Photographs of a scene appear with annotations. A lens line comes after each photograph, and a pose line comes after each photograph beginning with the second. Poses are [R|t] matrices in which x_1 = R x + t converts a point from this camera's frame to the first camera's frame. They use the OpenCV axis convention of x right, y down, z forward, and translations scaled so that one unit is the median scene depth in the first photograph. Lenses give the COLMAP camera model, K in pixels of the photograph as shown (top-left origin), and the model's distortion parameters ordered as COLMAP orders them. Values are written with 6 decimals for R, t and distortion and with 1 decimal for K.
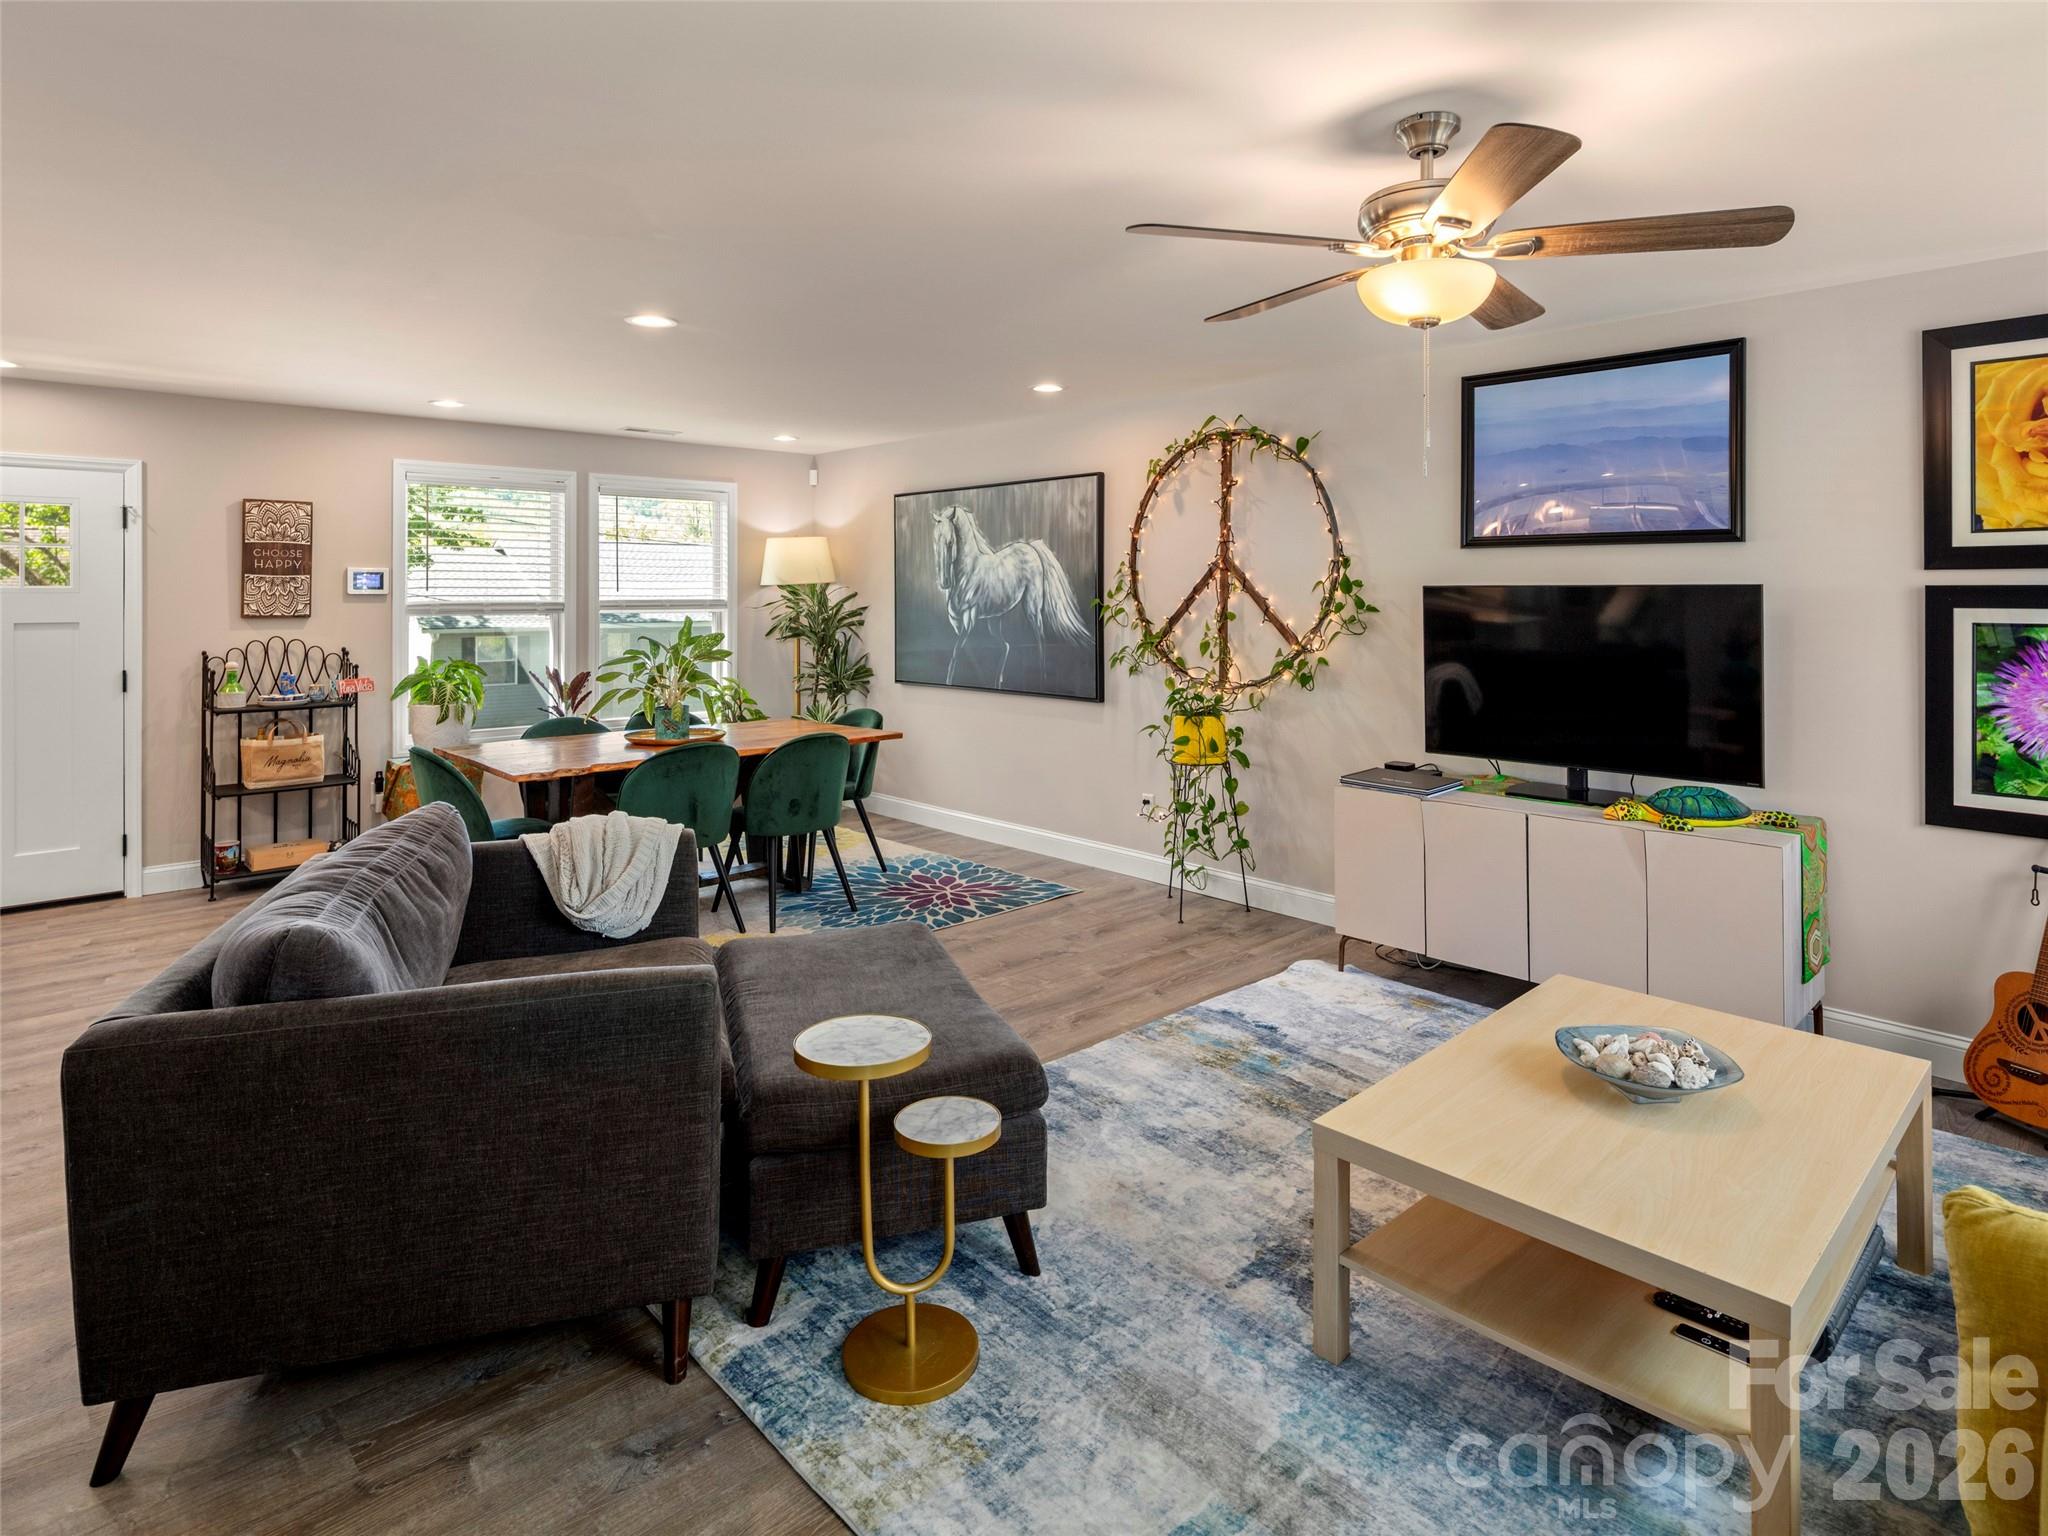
lens RADIAL K [[1133.9, 0, 1030.9], [0, 1133.9, 603.4], [0, 0, 1]] dist [-0.000077, -0.001250]
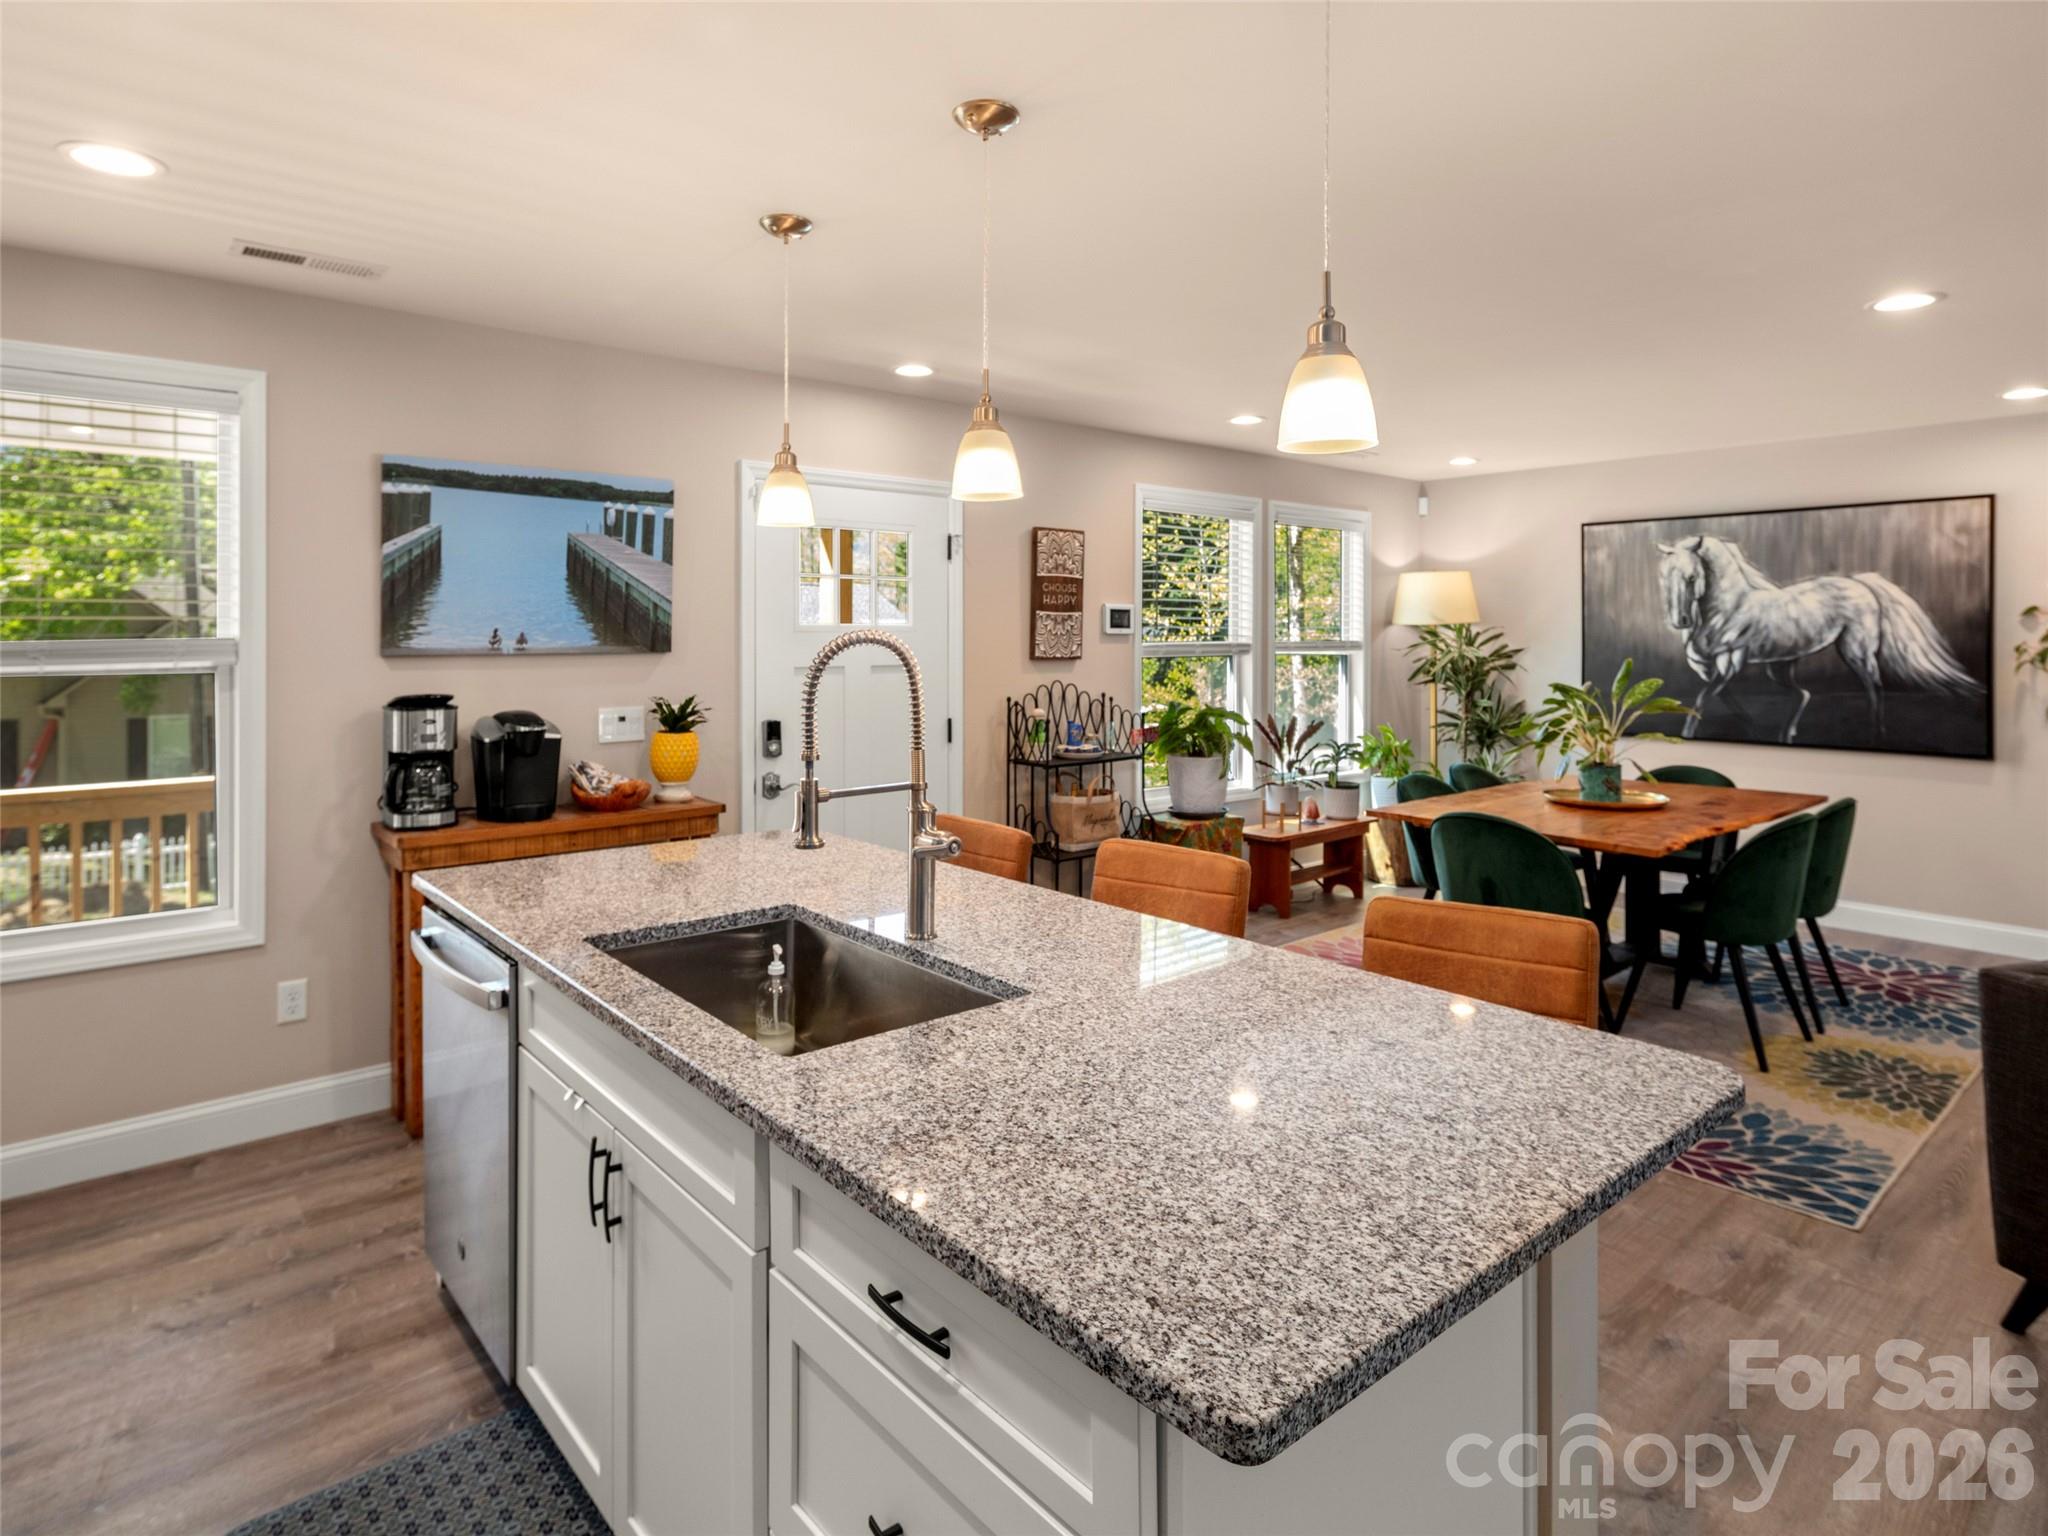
lens RADIAL K [[1128.2, 0, 1006.3], [0, 1128.2, 631.4], [0, 0, 1]] dist [-0.003968, -0.002305]
pose [[0.998402, 0.001862, -0.056479, -0.580325], [-0.002490, 0.999936, -0.011052, 0.000262], [0.056454, 0.011175, 0.998343, 0.094157]]
